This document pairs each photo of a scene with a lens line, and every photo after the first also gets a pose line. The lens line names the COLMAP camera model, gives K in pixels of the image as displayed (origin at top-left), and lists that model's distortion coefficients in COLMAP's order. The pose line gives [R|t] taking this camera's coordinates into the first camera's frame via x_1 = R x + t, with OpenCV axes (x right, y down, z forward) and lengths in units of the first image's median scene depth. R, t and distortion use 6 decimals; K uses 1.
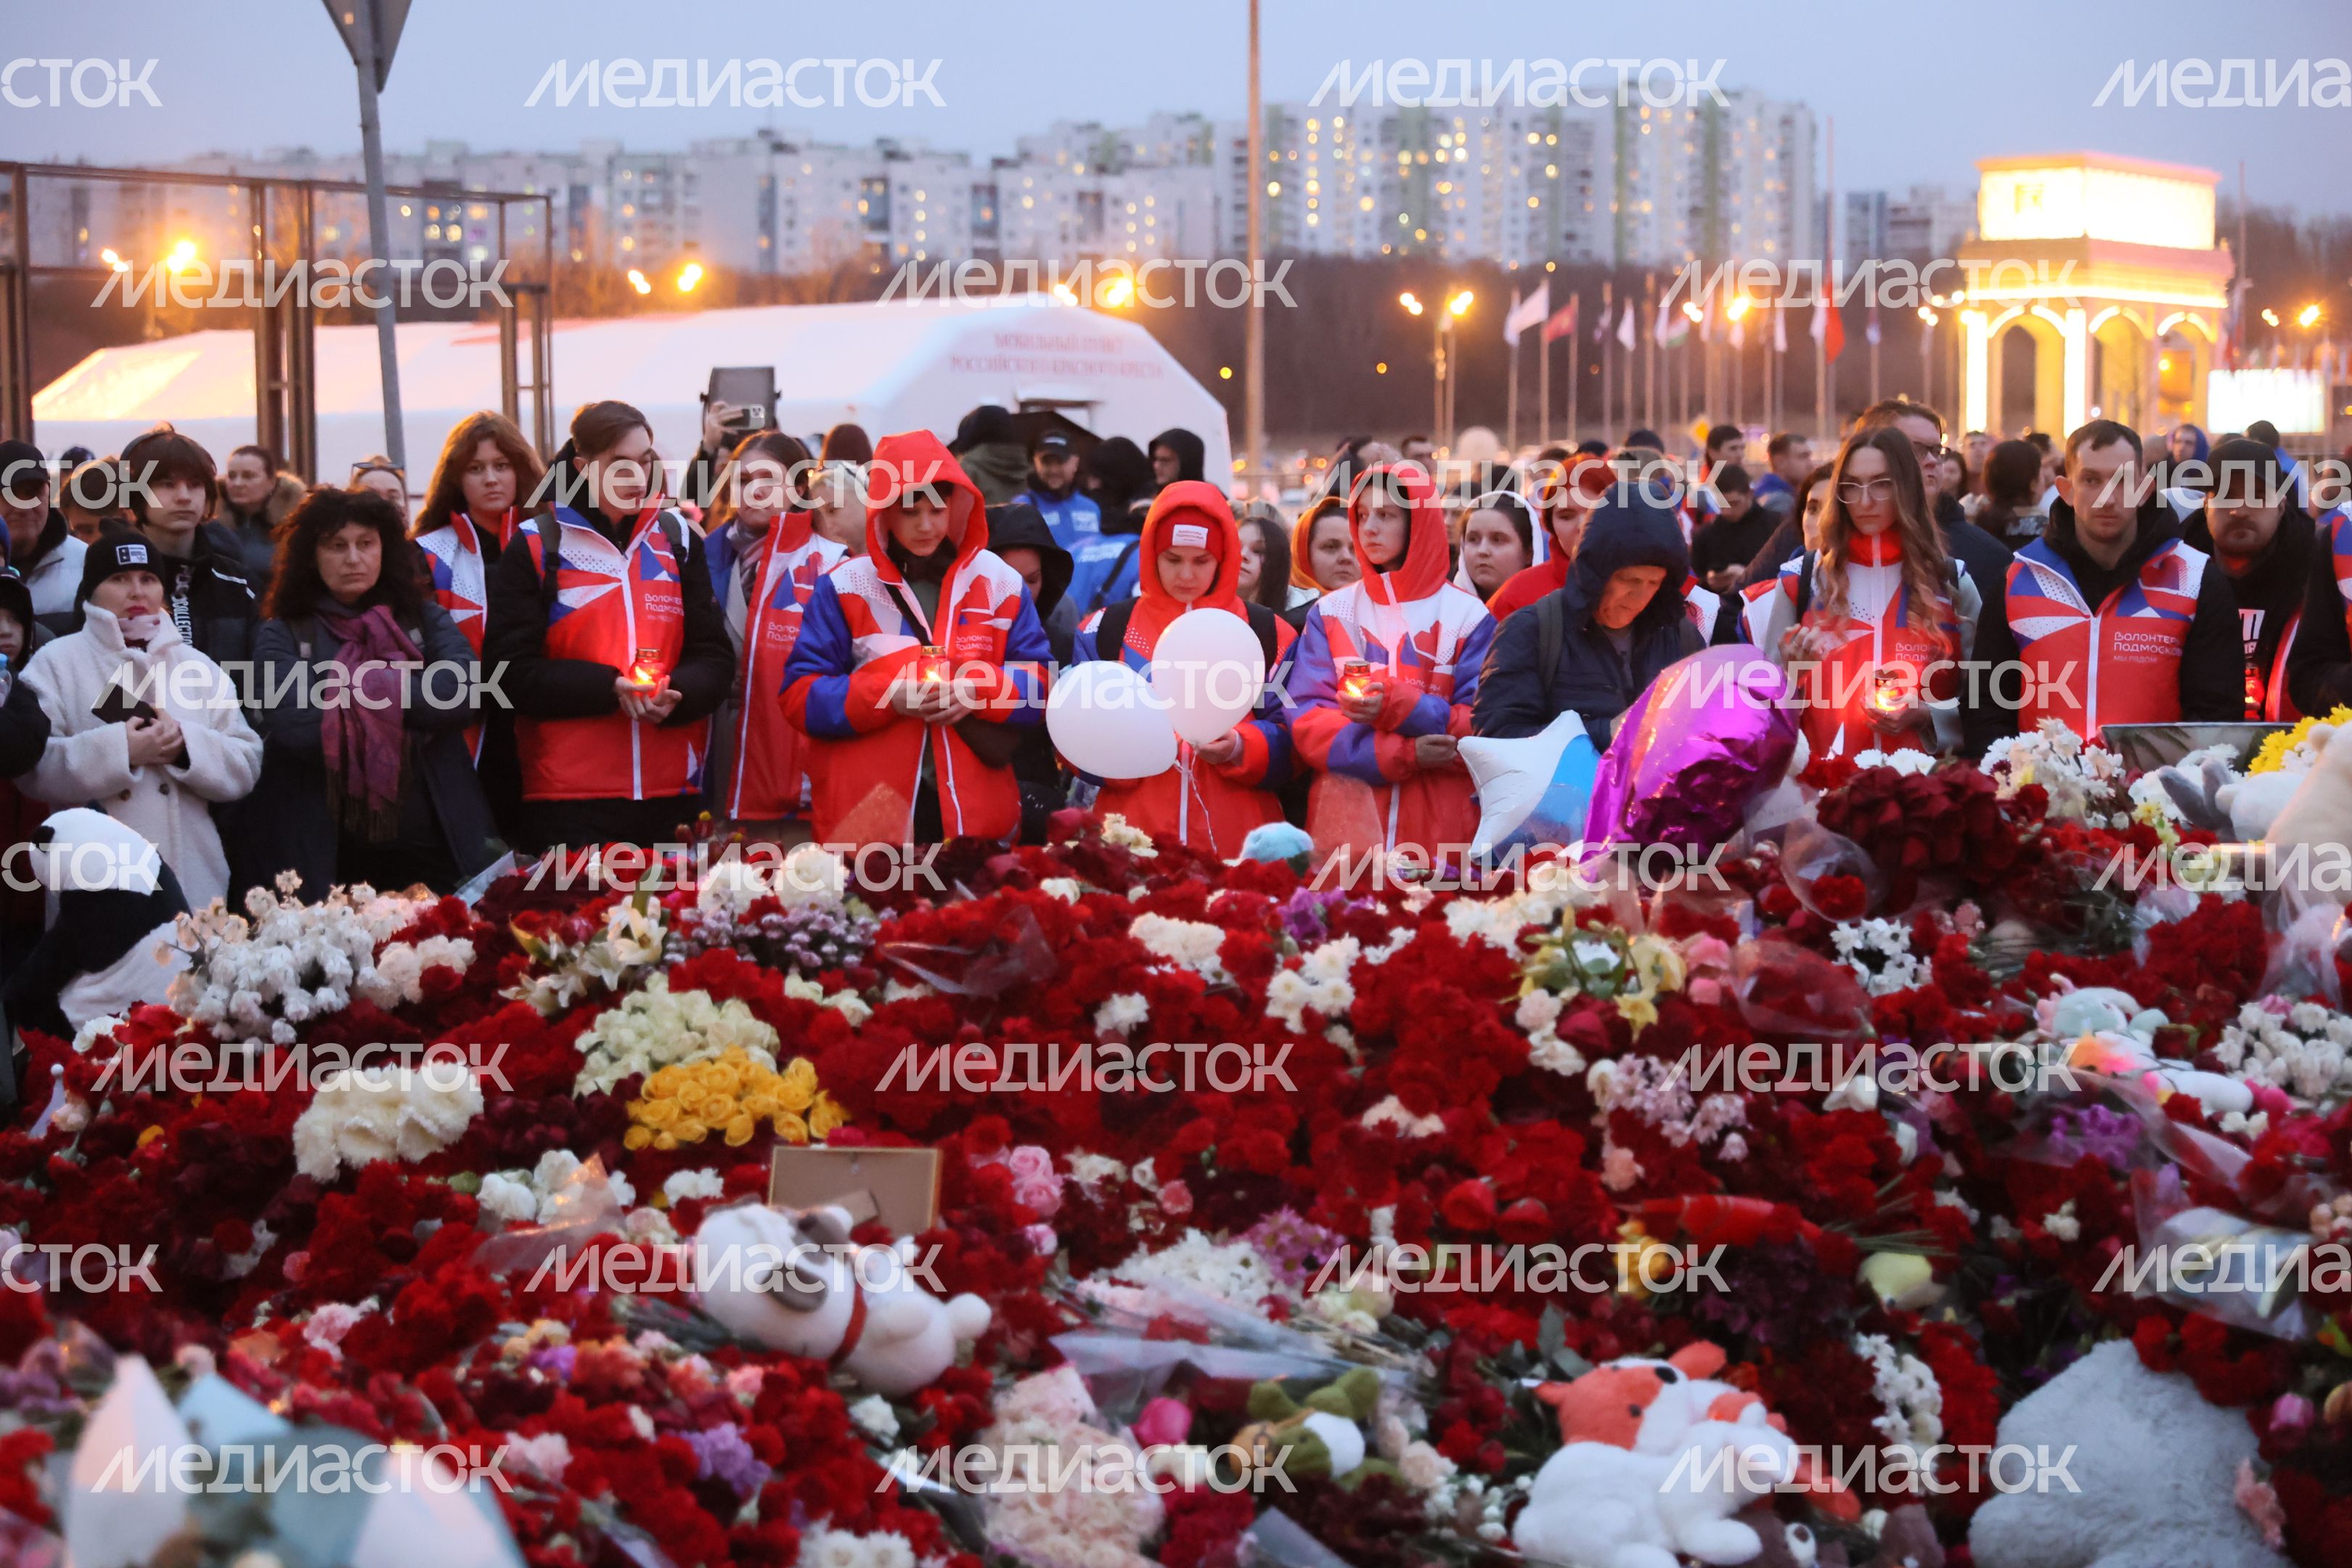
lens RADIAL K [[4556.1, 0, 1176.0], [0, 4556.1, 784.0], [0, 0, 1]] dist [0.027841, 0.045659]
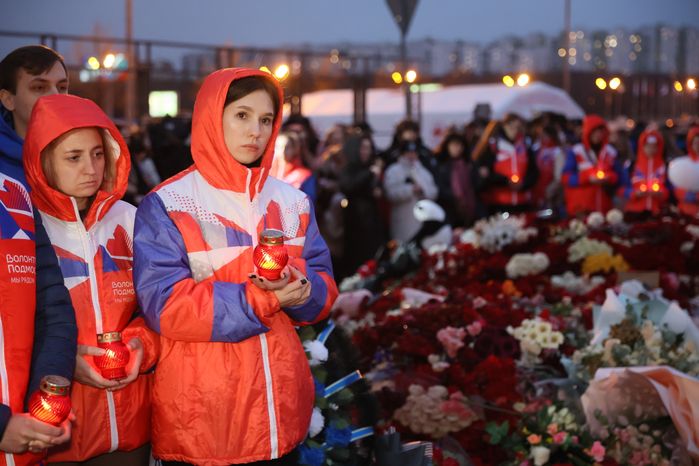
lens RADIAL K [[1213.7, 0, 349.5], [0, 1213.7, 233.0], [0, 0, 1]] dist [0.035945, 0.022546]
pose [[0.990217, 0.015637, -0.138655, -0.174897], [-0.013164, 0.999738, 0.018737, 0.017764], [0.138911, -0.016729, 0.990164, -0.259784]]
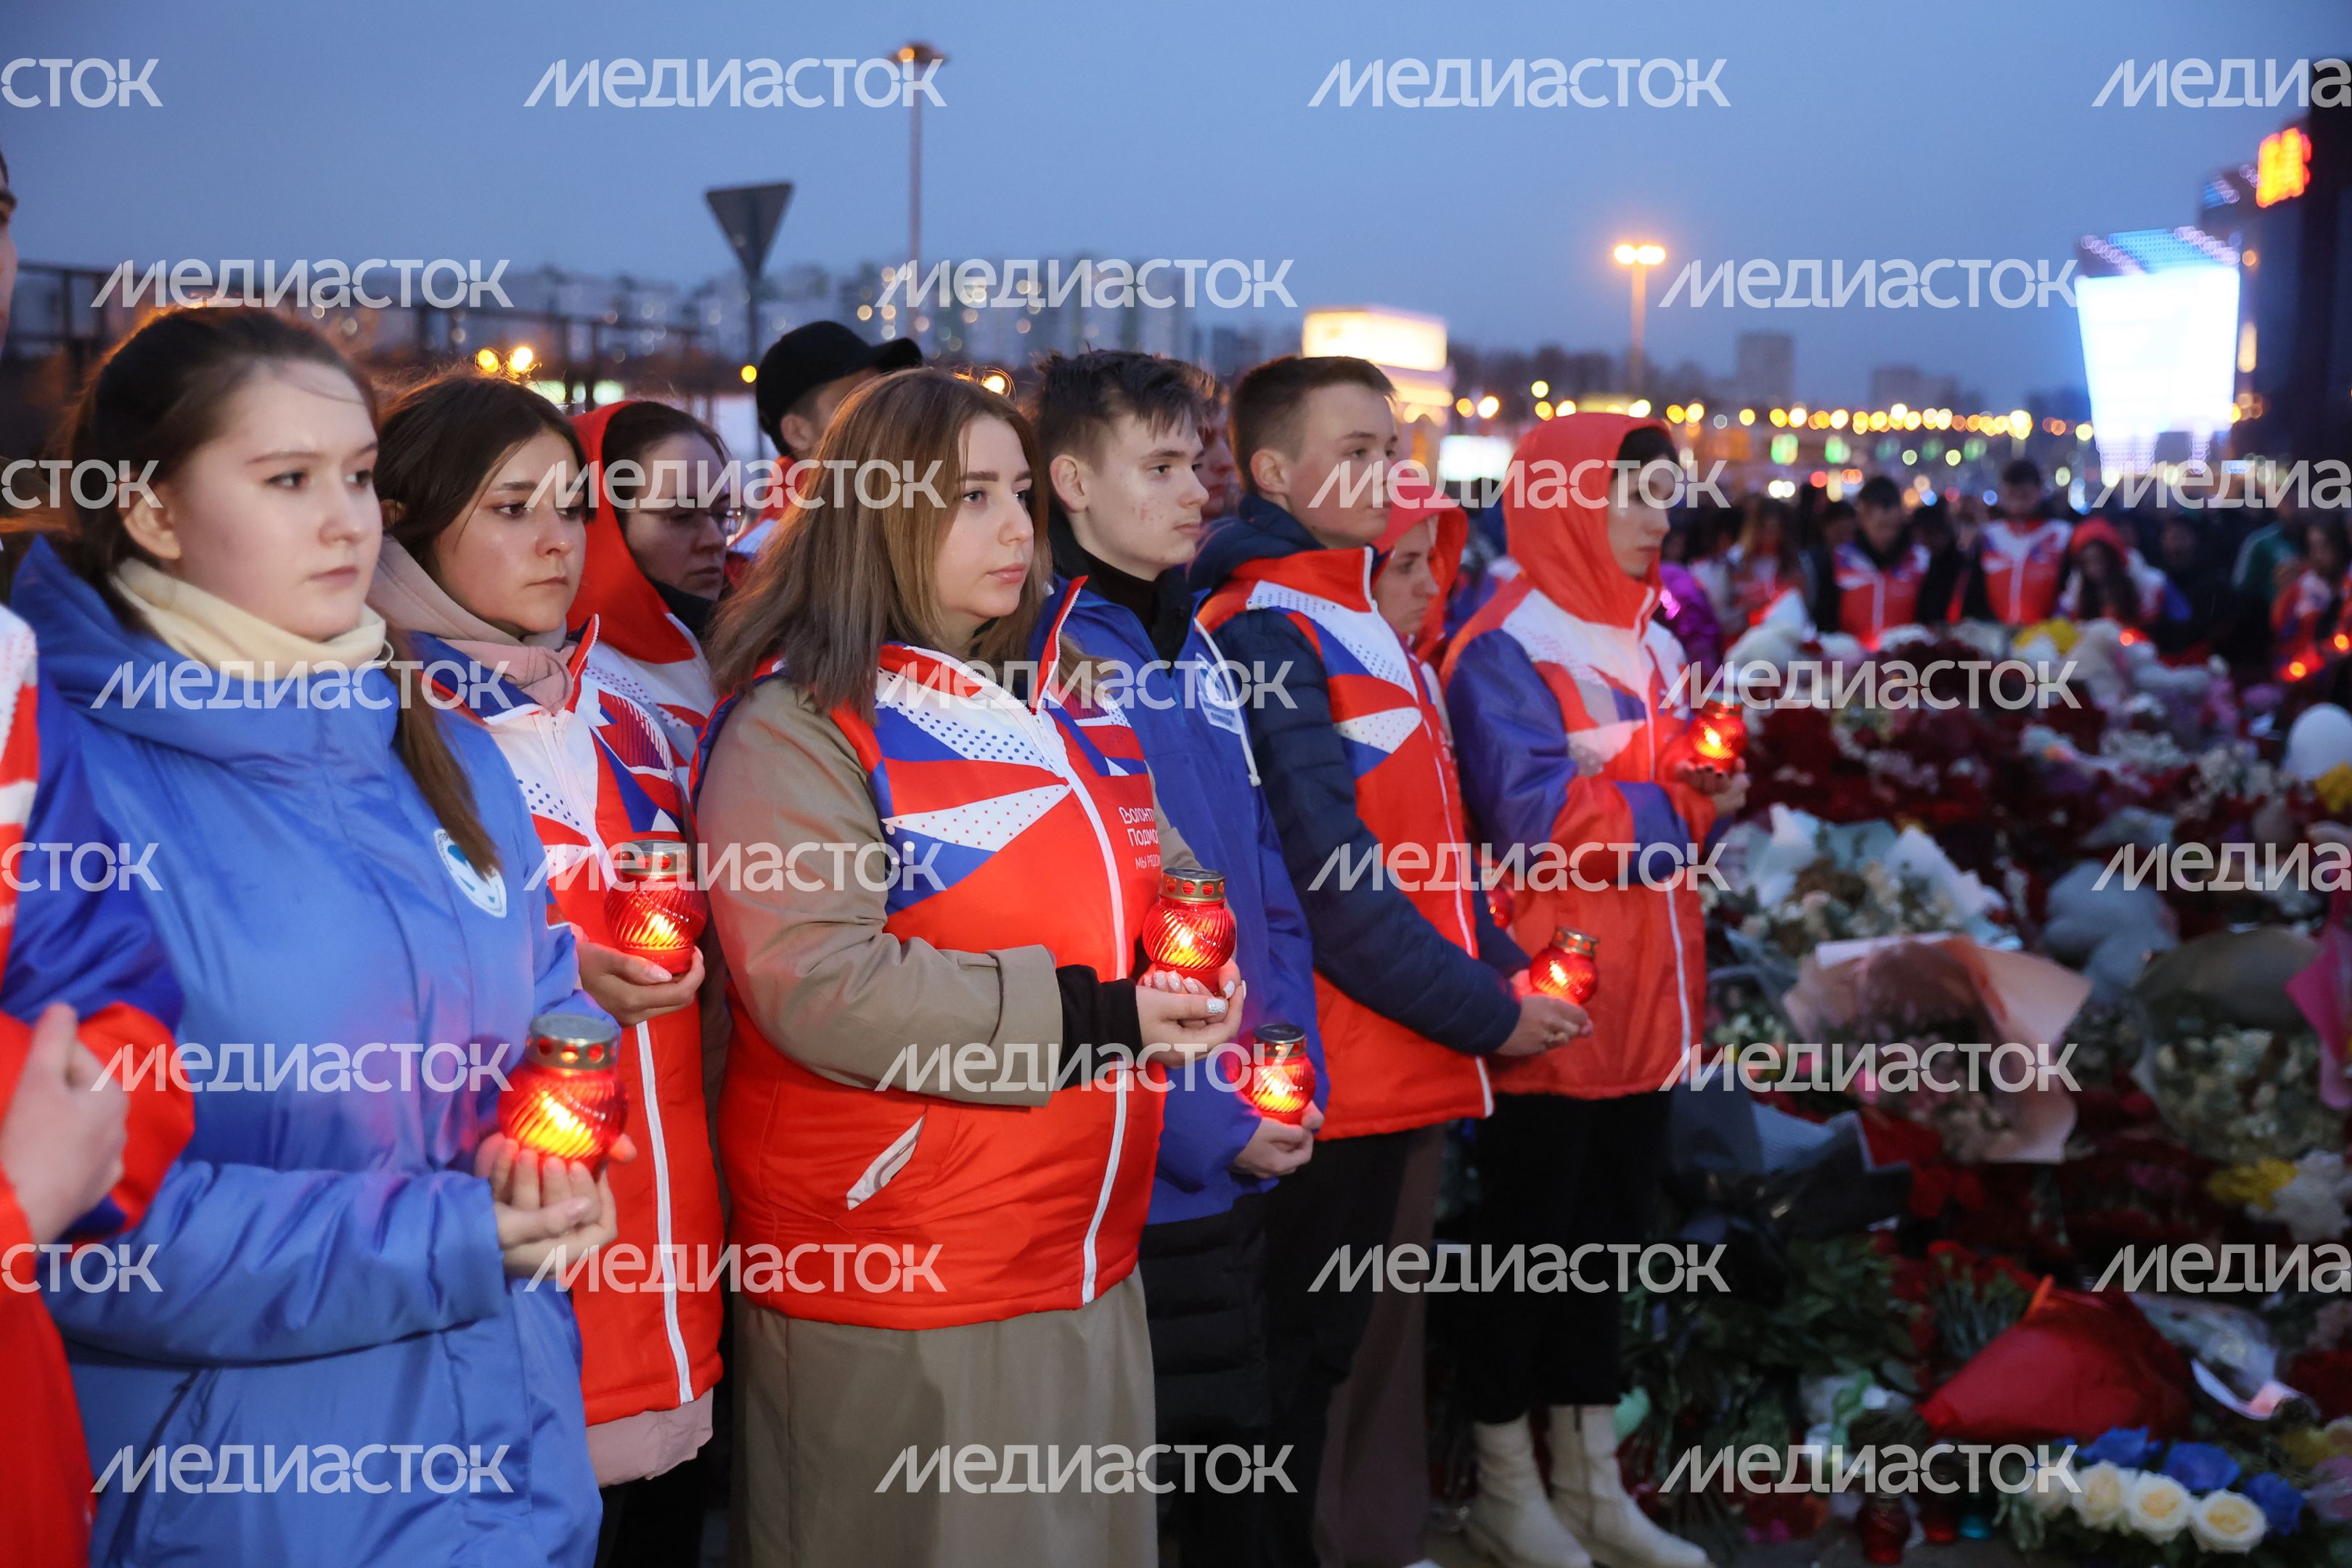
lens RADIAL K [[2863.0, 0, 1176.0], [0, 2863.0, 784.0], [0, 0, 1]] dist [0.017896, 0.028619]
pose [[0.985264, 0.002054, 0.171028, -0.496136], [-0.007927, 0.999402, 0.033664, 0.025791], [-0.170856, -0.034524, 0.984691, -0.424106]]
